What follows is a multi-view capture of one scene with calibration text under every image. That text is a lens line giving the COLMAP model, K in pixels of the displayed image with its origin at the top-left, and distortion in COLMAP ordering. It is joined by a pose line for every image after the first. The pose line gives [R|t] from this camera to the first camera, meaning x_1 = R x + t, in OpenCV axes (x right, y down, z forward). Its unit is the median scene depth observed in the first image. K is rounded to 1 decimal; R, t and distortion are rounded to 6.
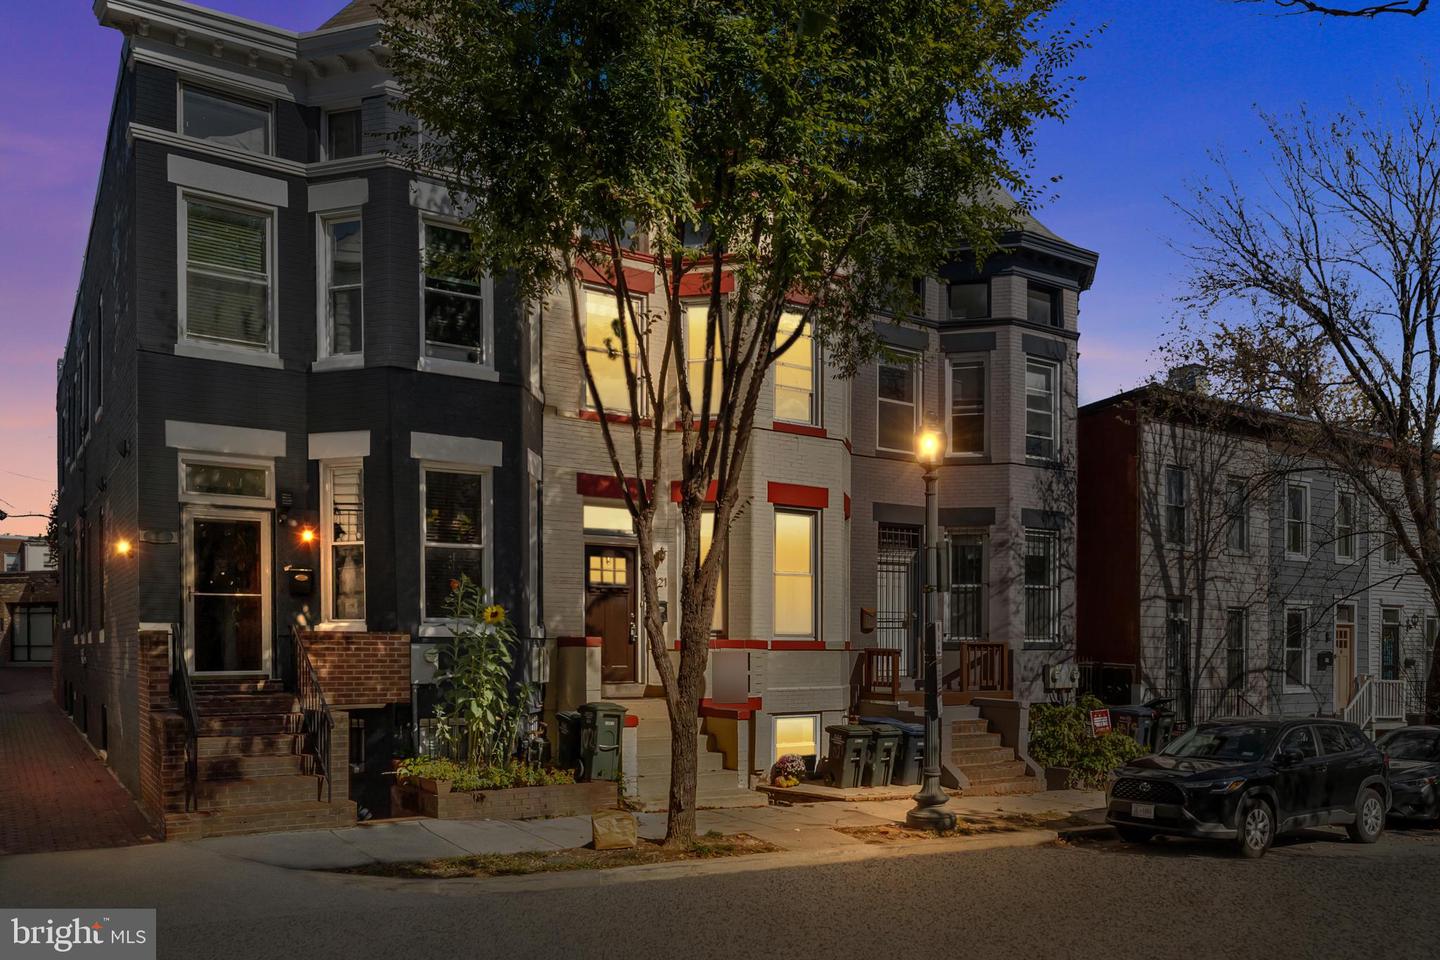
lens RADIAL K [[784.0, 0, 686.4], [0, 784.0, 439.4], [0, 0, 1]] dist [0.001912, 0.002358]
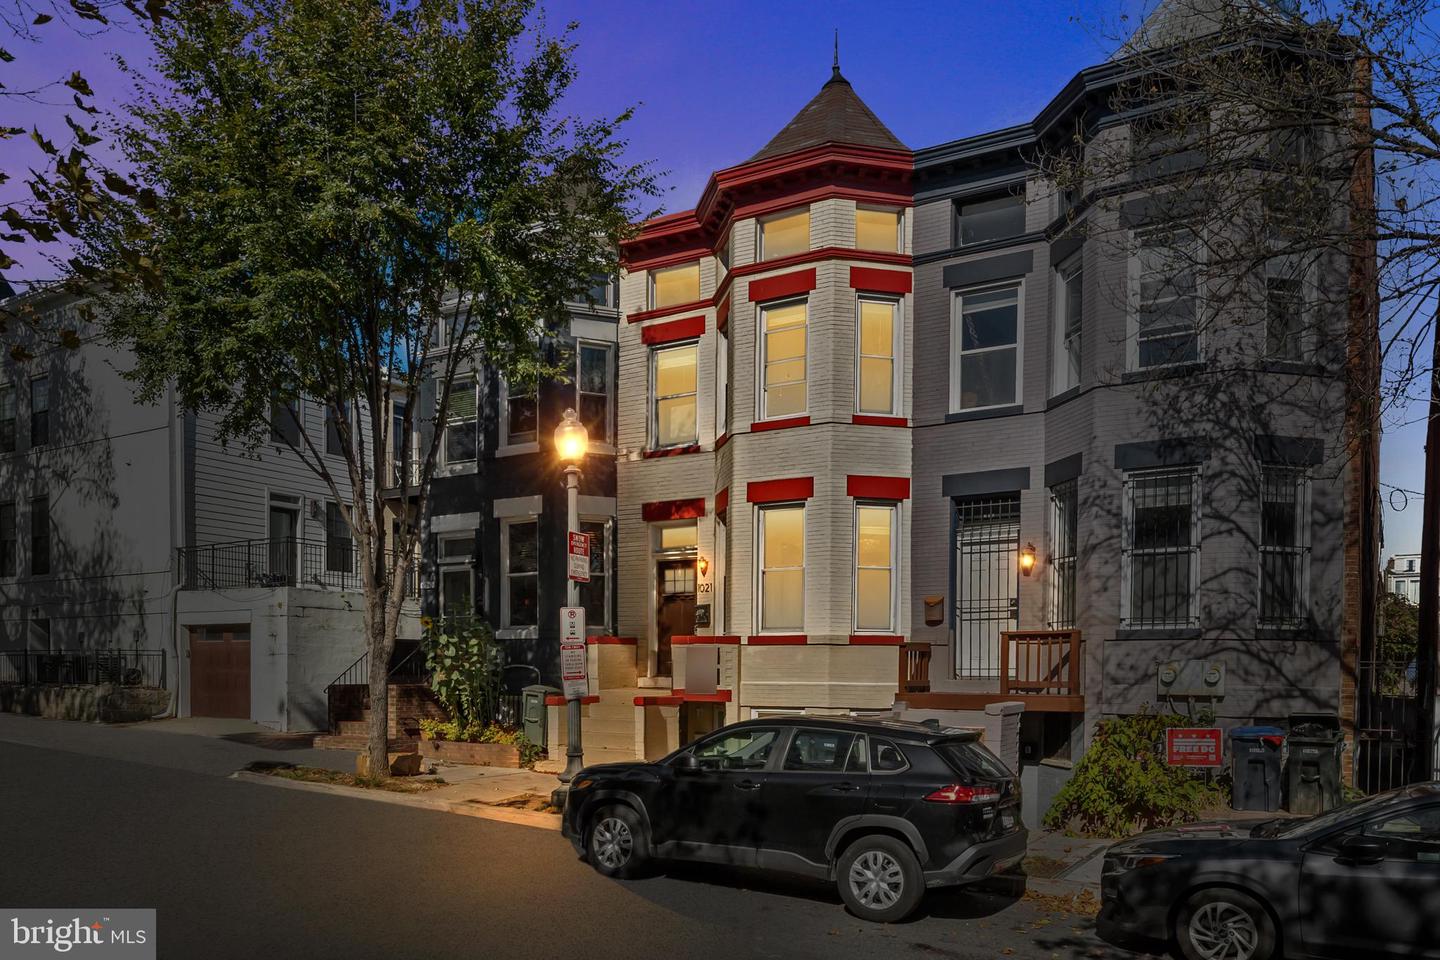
lens RADIAL K [[711.3, 0, 721.8], [0, 711.3, 475.7], [0, 0, 1]] dist [0.001109, -0.000181]
pose [[0.657377, -0.191753, -0.728756, 0.656471], [0.196813, 0.977205, -0.079590, 0.094676], [0.727406, -0.091108, 0.680132, 0.286700]]
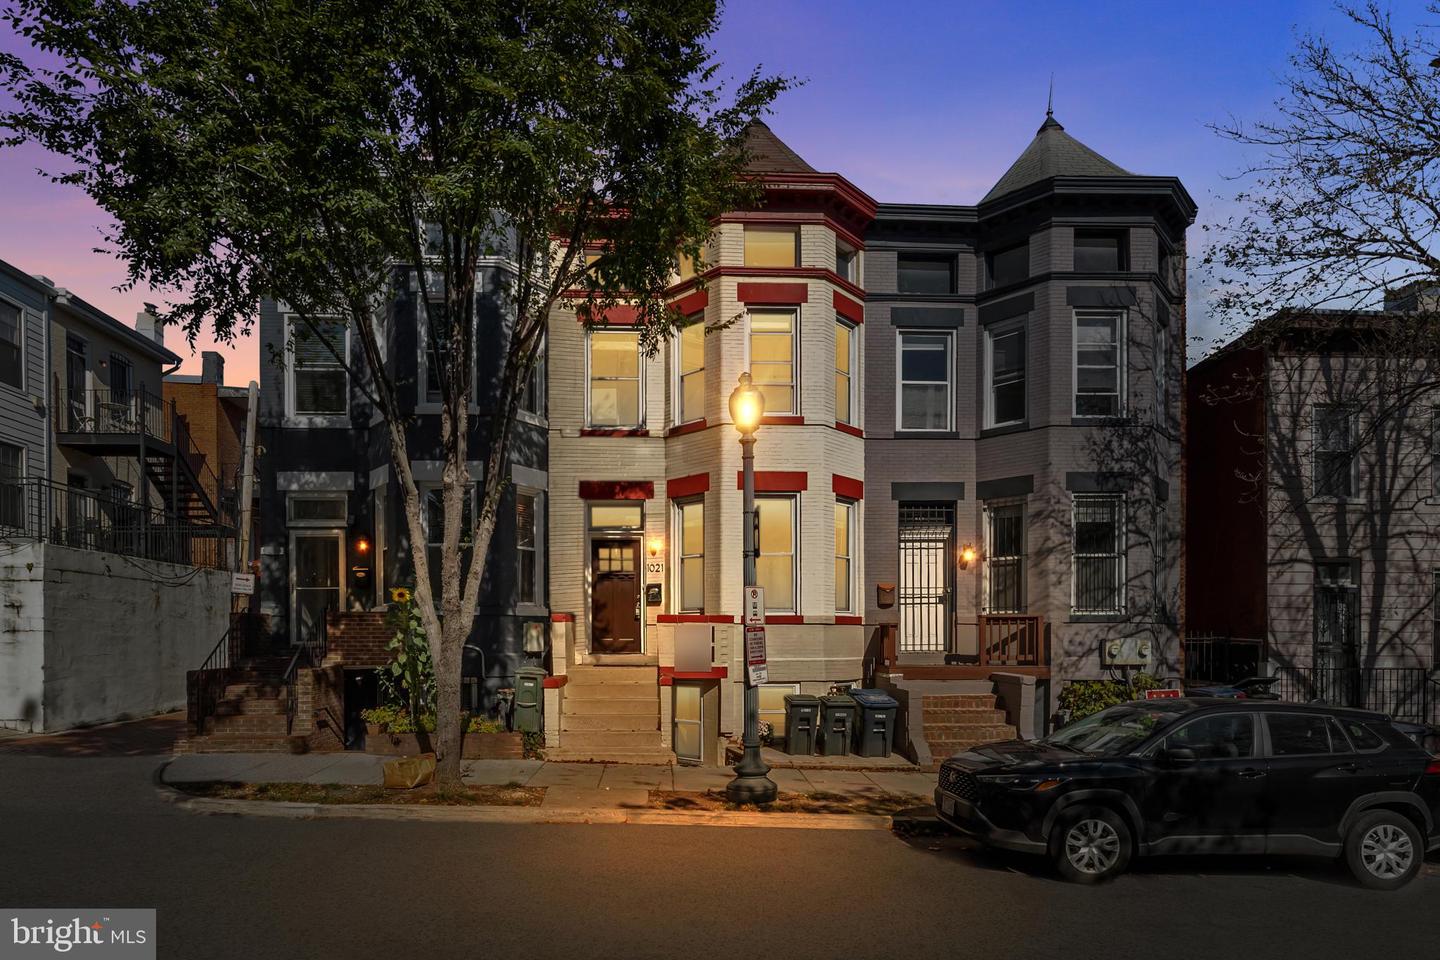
lens RADIAL K [[608.9, 0, 718.3], [0, 608.9, 487.8], [0, 0, 1]] dist [0.001751, -0.000463]
pose [[0.909677, -0.100284, -0.403027, 0.339891], [0.111717, 0.993728, 0.004890, 0.055849], [0.400009, -0.049473, 0.915175, 0.170821]]
